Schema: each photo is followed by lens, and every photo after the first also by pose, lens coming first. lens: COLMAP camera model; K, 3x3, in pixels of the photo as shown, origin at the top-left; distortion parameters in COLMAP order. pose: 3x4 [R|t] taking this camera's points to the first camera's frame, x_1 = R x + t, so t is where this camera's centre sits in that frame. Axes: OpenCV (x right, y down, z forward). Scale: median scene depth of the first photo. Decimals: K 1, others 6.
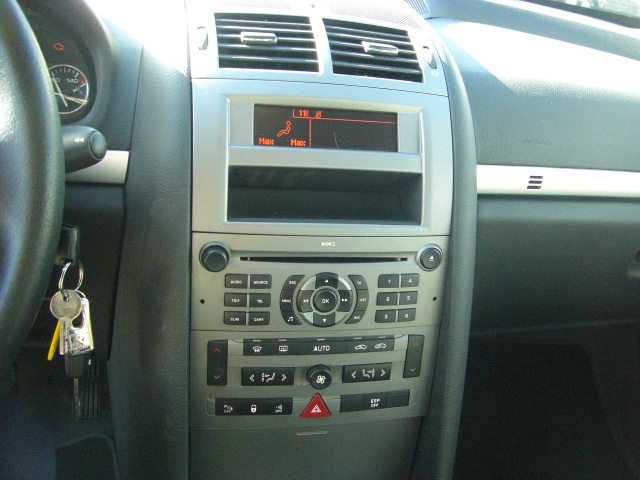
lens RADIAL K [[722.9, 0, 364.6], [0, 722.9, 239.9], [0, 0, 1]] dist [-0.203710, 0.171409]
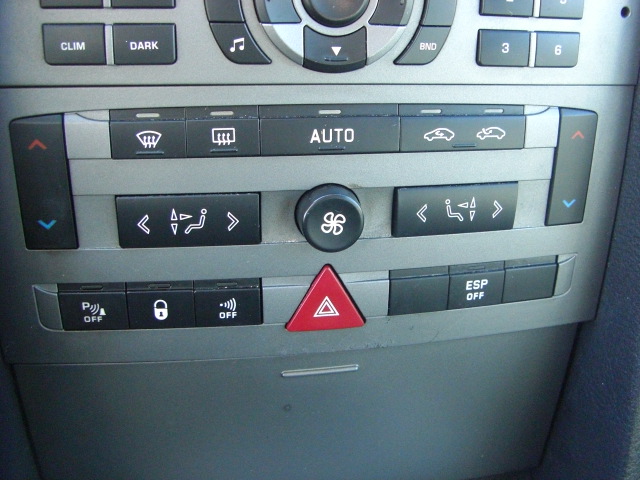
lens RADIAL K [[722.9, 0, 364.6], [0, 722.9, 239.9], [0, 0, 1]] dist [-0.203710, 0.171409]
pose [[0.997685, -0.031926, -0.060042, -0.023305], [0.037589, 0.994703, 0.095670, 0.167825], [0.056669, -0.097706, 0.993601, 0.634051]]
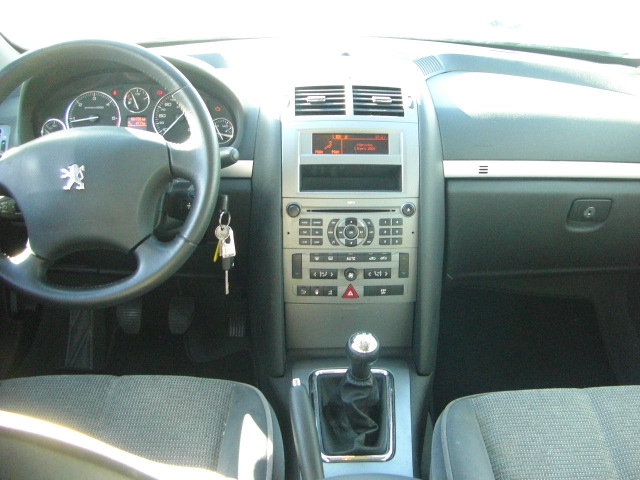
lens RADIAL K [[722.9, 0, 364.6], [0, 722.9, 239.9], [0, 0, 1]] dist [-0.203710, 0.171409]
pose [[0.974510, -0.026728, -0.222748, 0.400275], [0.016804, 0.998785, -0.046329, 0.189769], [0.223716, 0.041405, 0.973775, -0.849973]]
